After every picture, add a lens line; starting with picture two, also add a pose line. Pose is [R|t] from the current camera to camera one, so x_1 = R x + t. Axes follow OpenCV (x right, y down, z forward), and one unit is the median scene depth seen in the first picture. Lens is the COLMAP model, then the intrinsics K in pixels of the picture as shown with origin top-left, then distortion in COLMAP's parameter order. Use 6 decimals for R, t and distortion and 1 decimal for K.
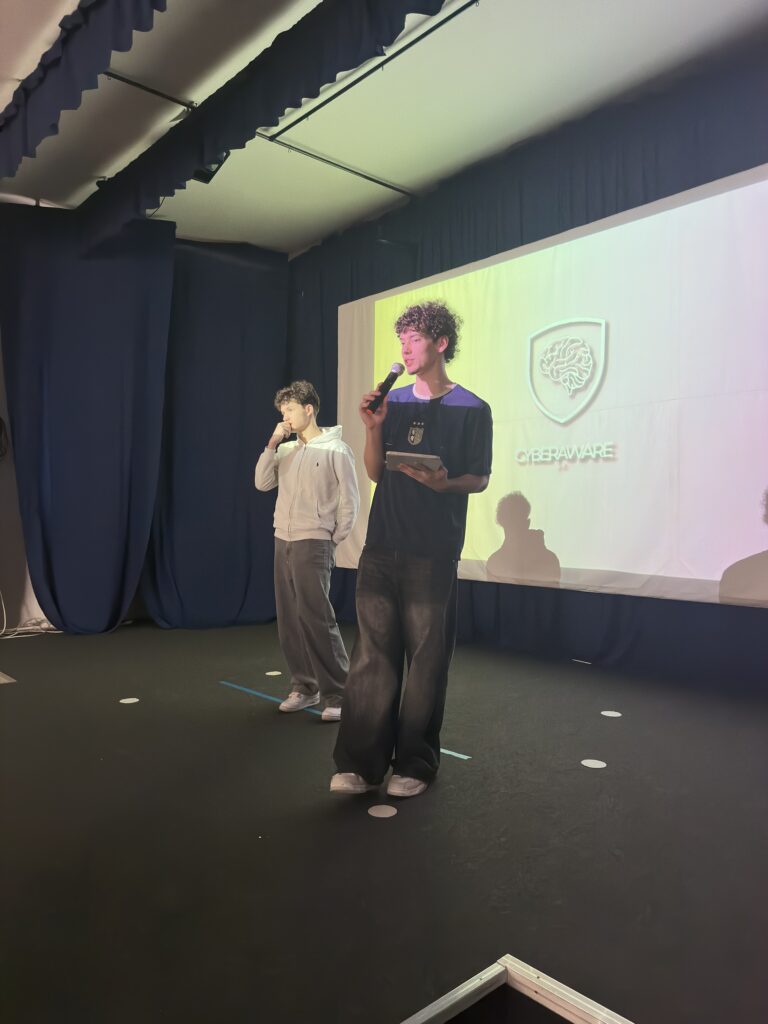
lens RADIAL K [[745.9, 0, 383.2], [0, 745.9, 521.6], [0, 0, 1]] dist [0.029200, -0.001554]
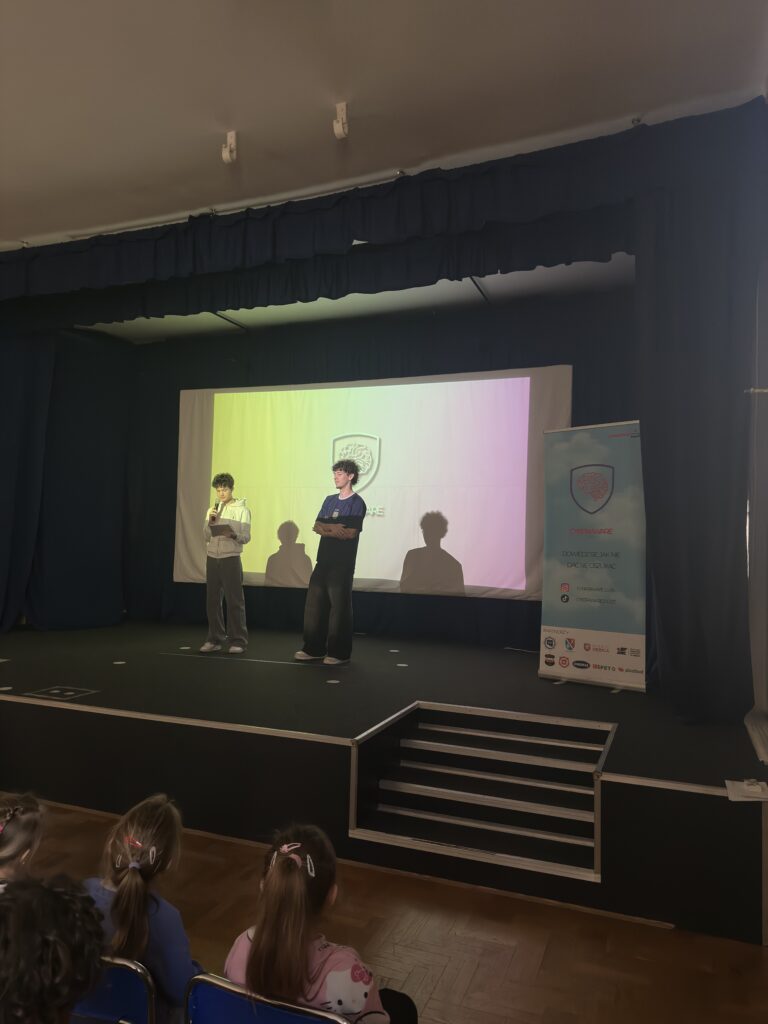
lens RADIAL K [[745.9, 0, 382.2], [0, 745.9, 507.4], [0, 0, 1]] dist [0.029200, -0.001554]
pose [[0.919607, 0.039823, 0.390815, -0.393930], [-0.018605, 0.998147, -0.057930, -0.000884], [-0.392398, 0.046002, 0.918644, -0.637215]]
